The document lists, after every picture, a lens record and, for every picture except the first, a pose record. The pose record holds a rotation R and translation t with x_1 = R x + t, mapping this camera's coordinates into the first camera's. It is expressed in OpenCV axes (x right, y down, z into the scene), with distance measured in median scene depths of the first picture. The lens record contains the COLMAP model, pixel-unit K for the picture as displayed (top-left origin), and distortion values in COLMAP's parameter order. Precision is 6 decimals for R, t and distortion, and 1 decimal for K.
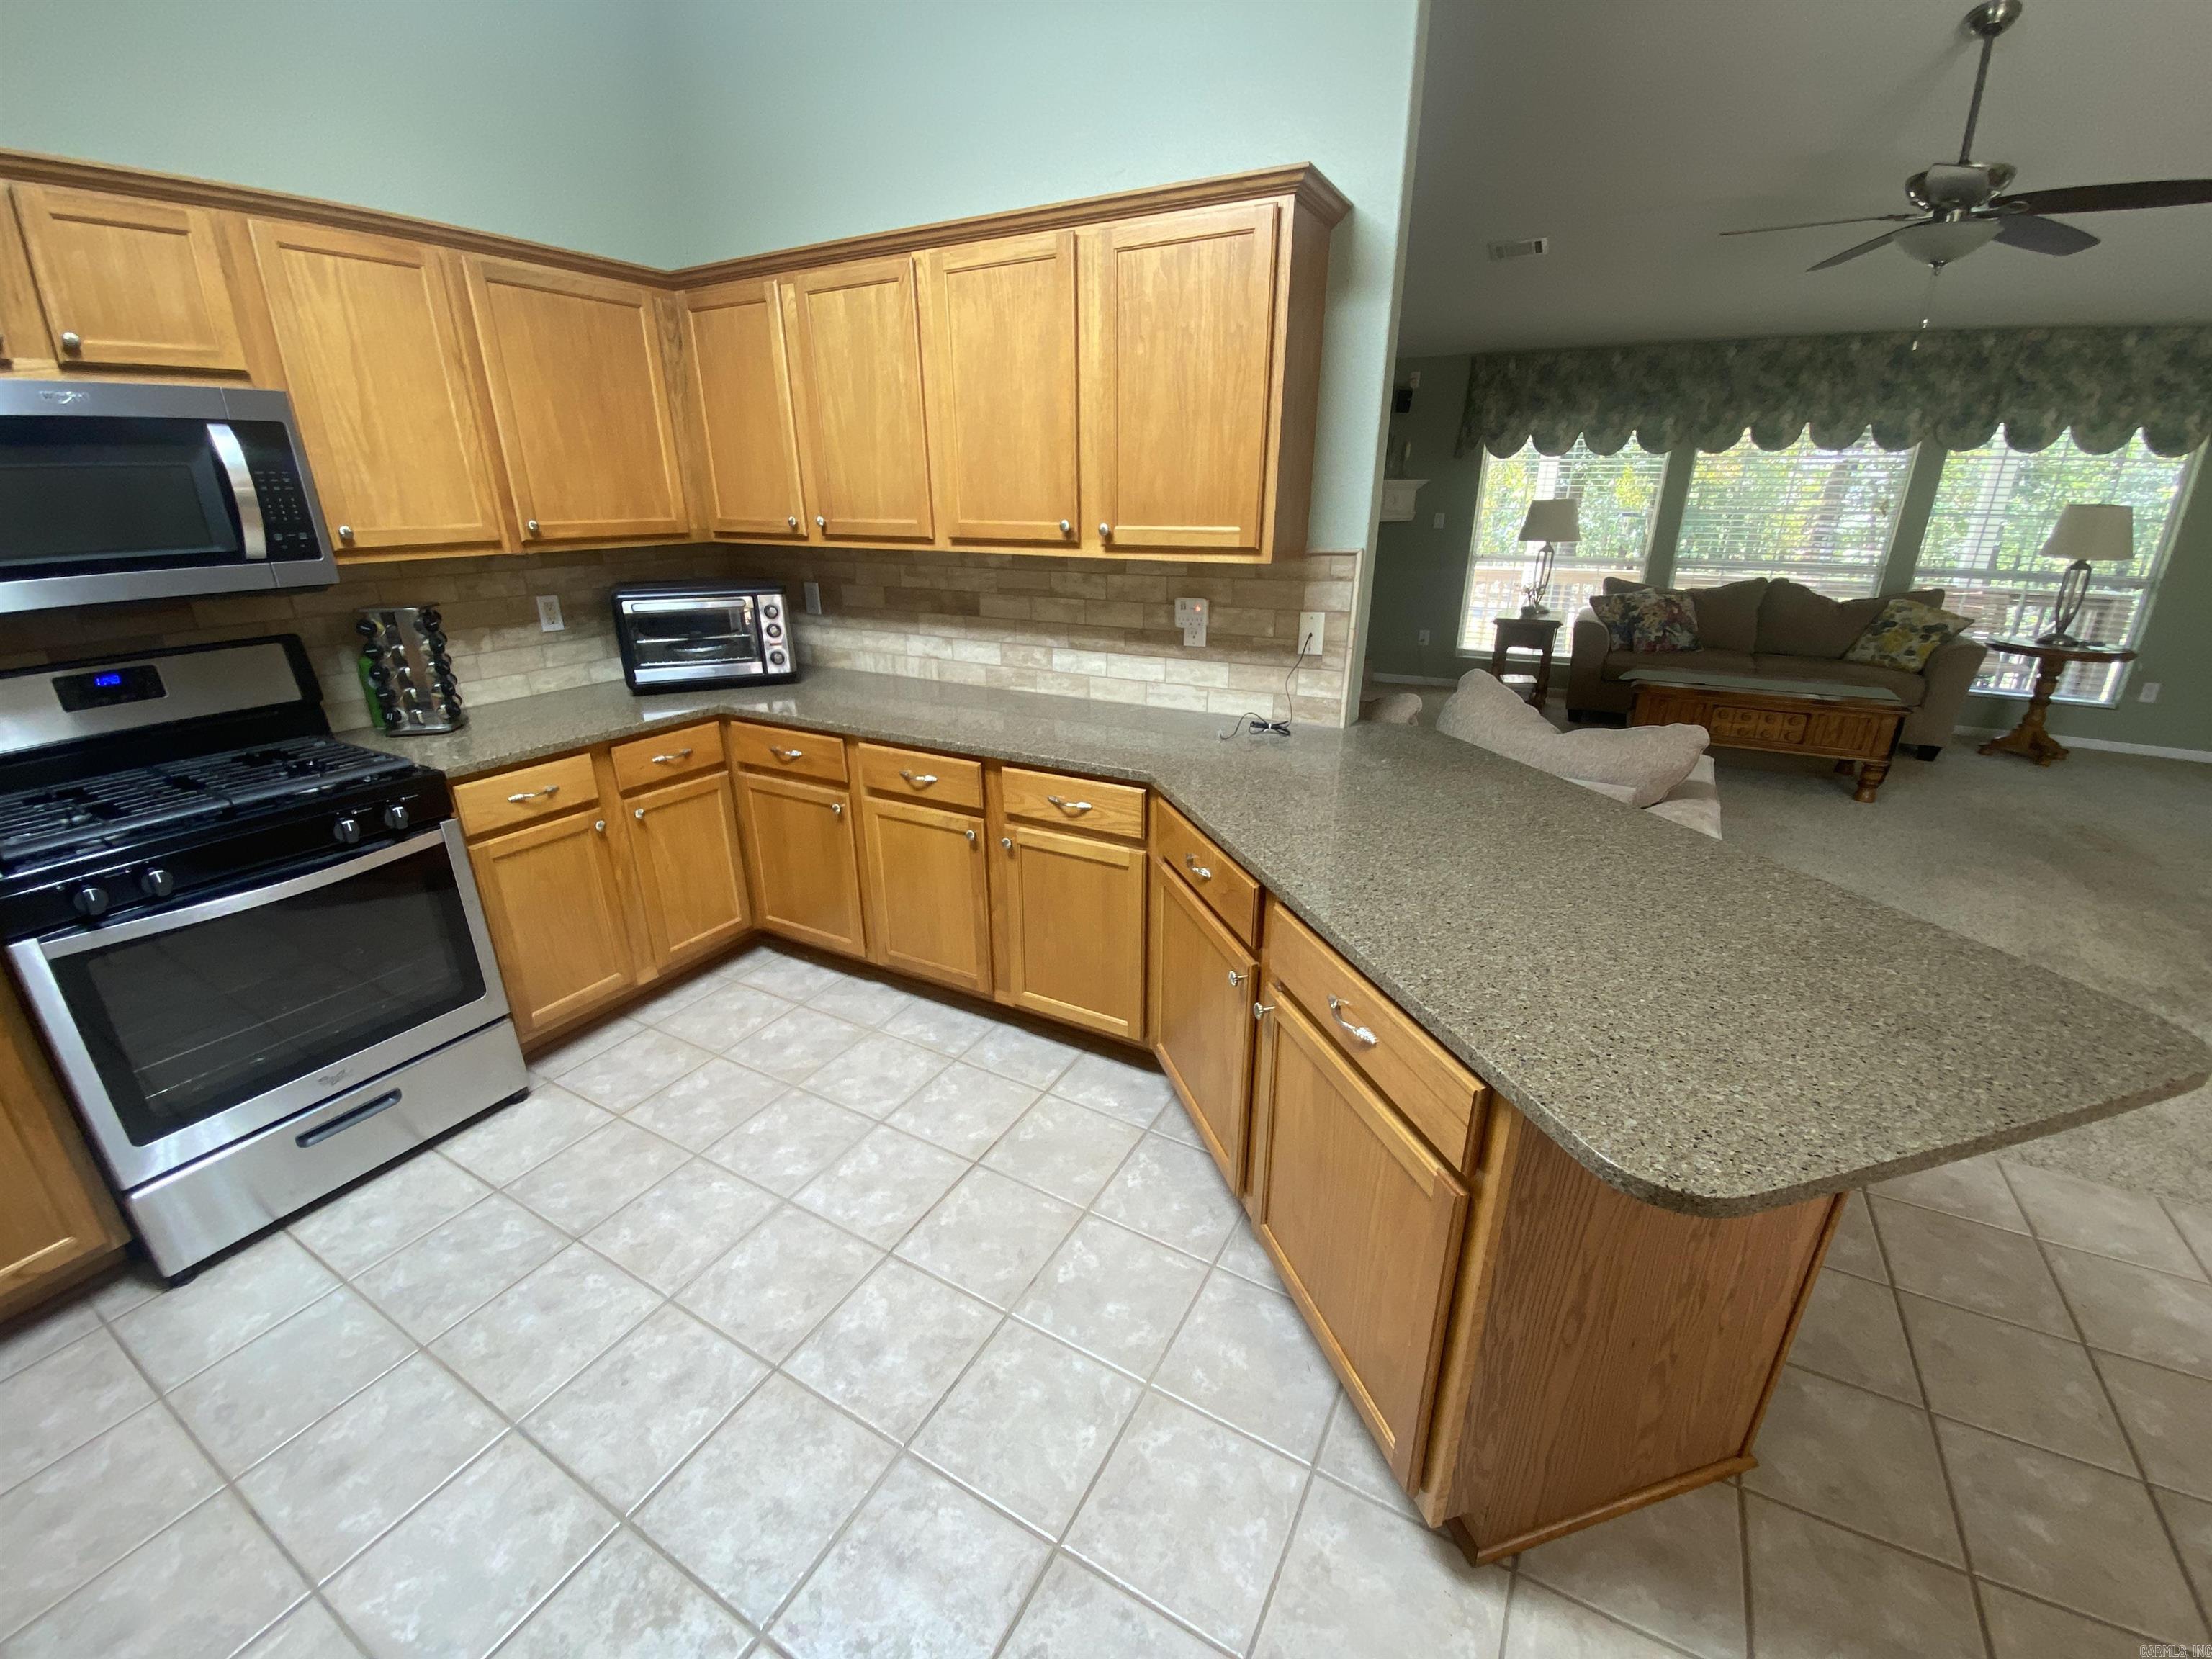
lens RADIAL K [[886.2, 0, 1101.9], [0, 886.2, 834.5], [0, 0, 1]] dist [0.012653, -0.016475]
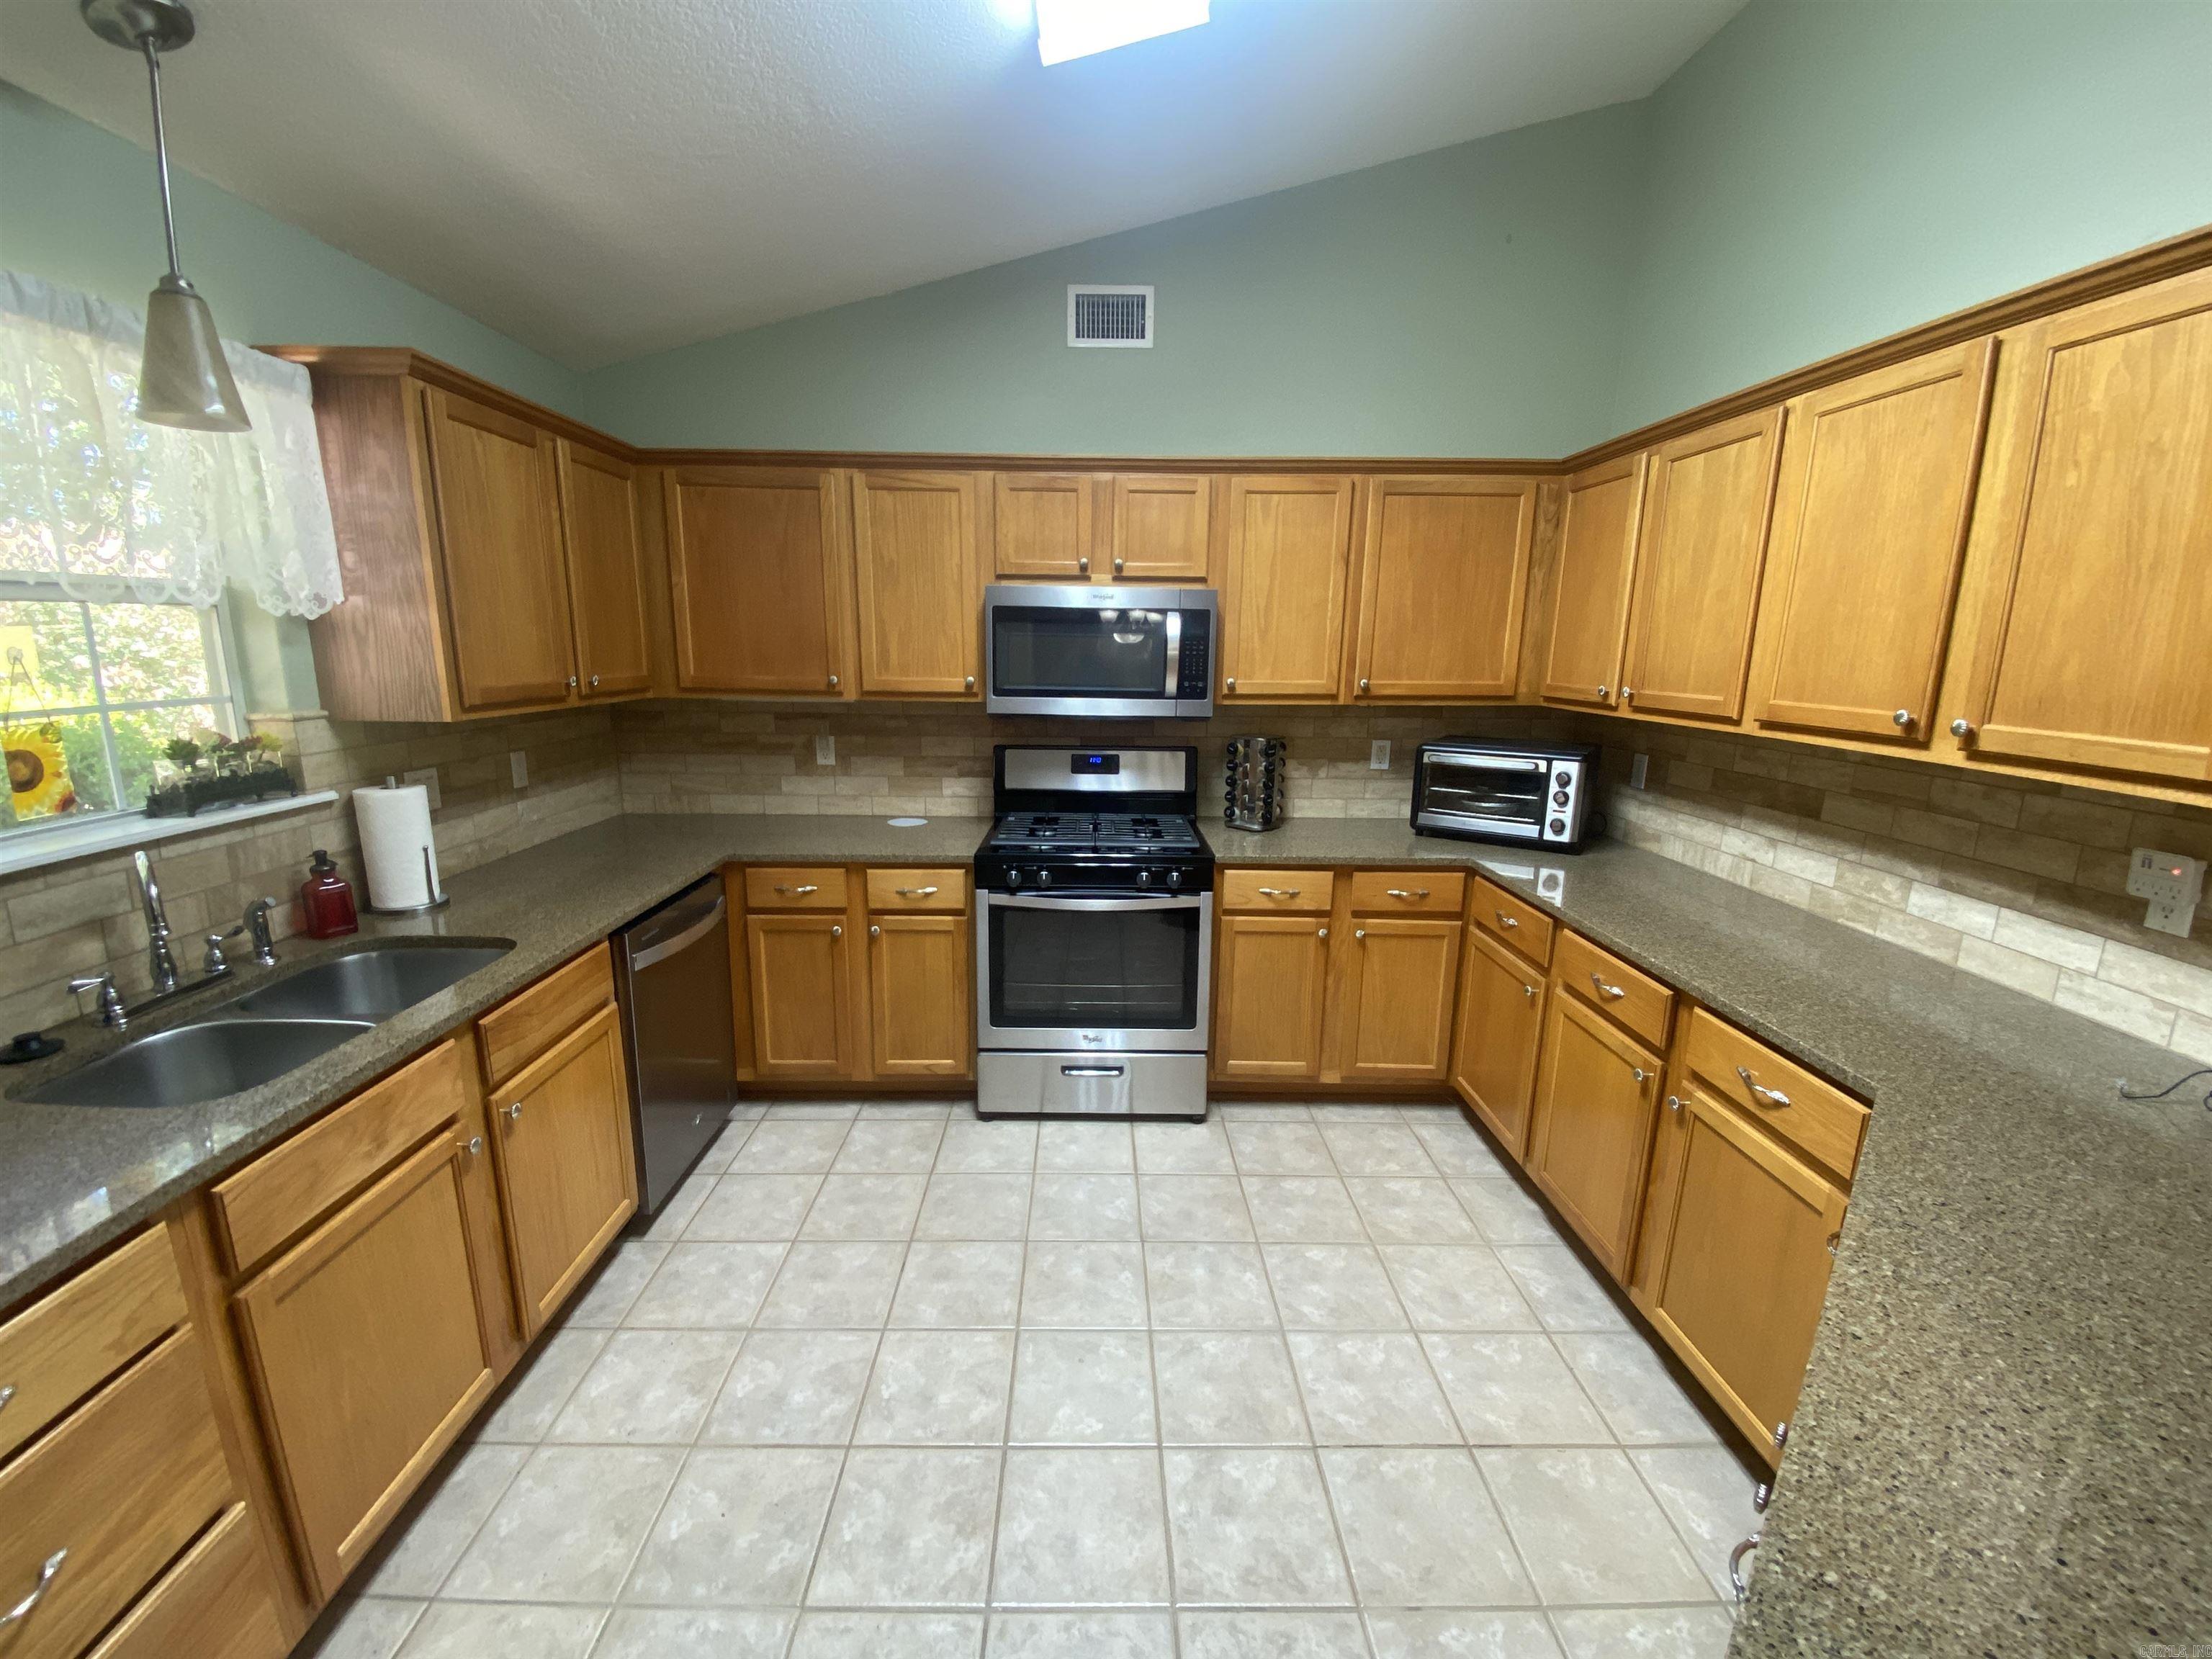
lens RADIAL K [[886.2, 0, 1090.9], [0, 886.2, 829.8], [0, 0, 1]] dist [0.012653, -0.016475]
pose [[0.494396, 0.185988, -0.849106, 0.235111], [-0.320599, 0.946988, 0.020757, -0.063839], [0.807954, 0.261960, 0.527814, 0.112271]]
